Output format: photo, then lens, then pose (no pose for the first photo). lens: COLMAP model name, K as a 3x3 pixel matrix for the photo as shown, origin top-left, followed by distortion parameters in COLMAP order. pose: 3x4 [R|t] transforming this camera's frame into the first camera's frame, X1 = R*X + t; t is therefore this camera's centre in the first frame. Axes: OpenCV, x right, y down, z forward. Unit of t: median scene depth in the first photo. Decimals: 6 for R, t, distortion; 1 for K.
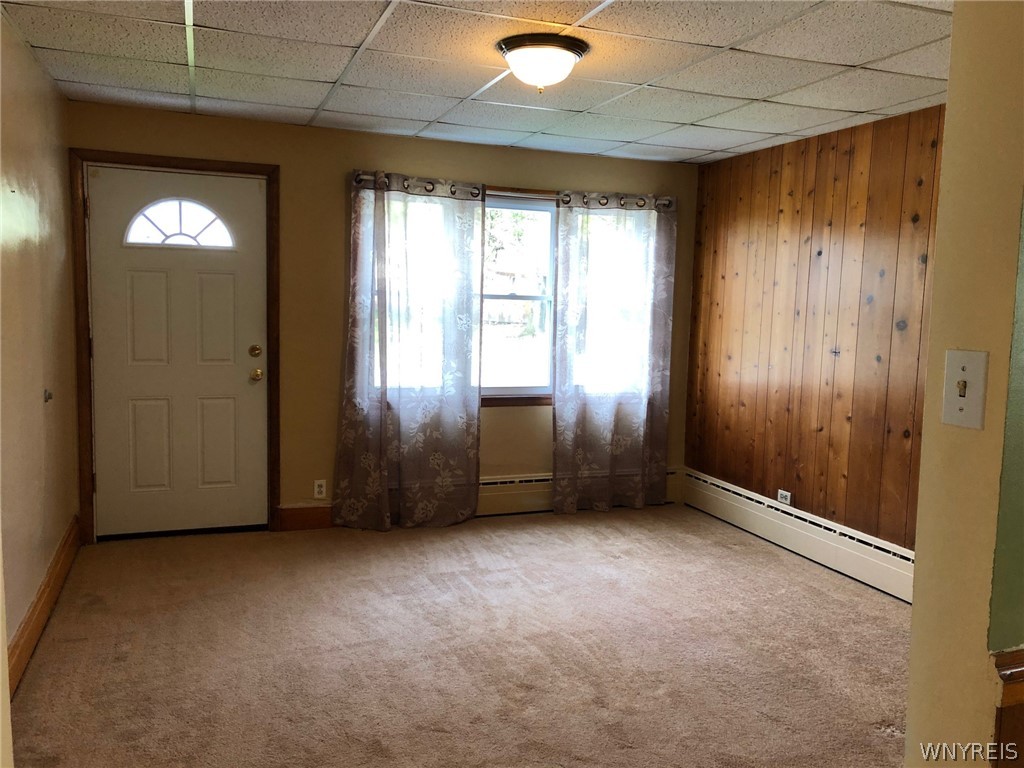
lens RADIAL K [[827.6, 0, 509.2], [0, 827.6, 383.2], [0, 0, 1]] dist [0.041735, -0.054998]
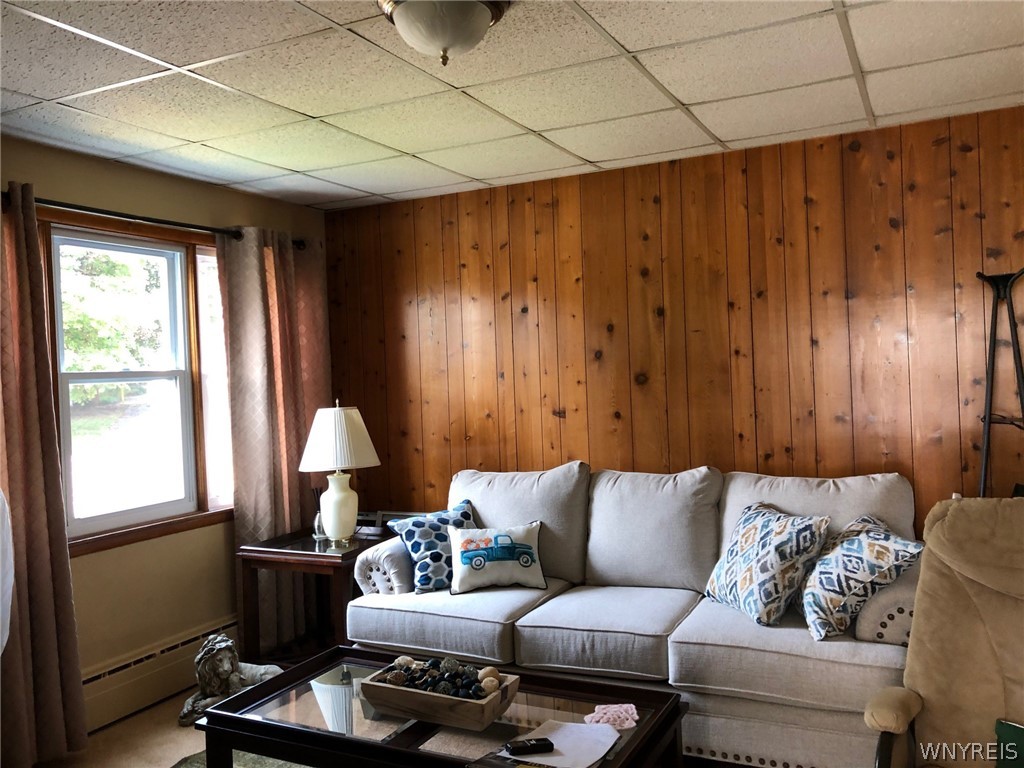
lens RADIAL K [[827.6, 0, 515.2], [0, 827.6, 386.1], [0, 0, 1]] dist [0.041735, -0.054998]
pose [[0.712759, -0.071745, 0.697730, -0.286596], [0.131597, 0.990769, -0.032554, -0.042560], [-0.688954, 0.115022, 0.715620, 0.350048]]
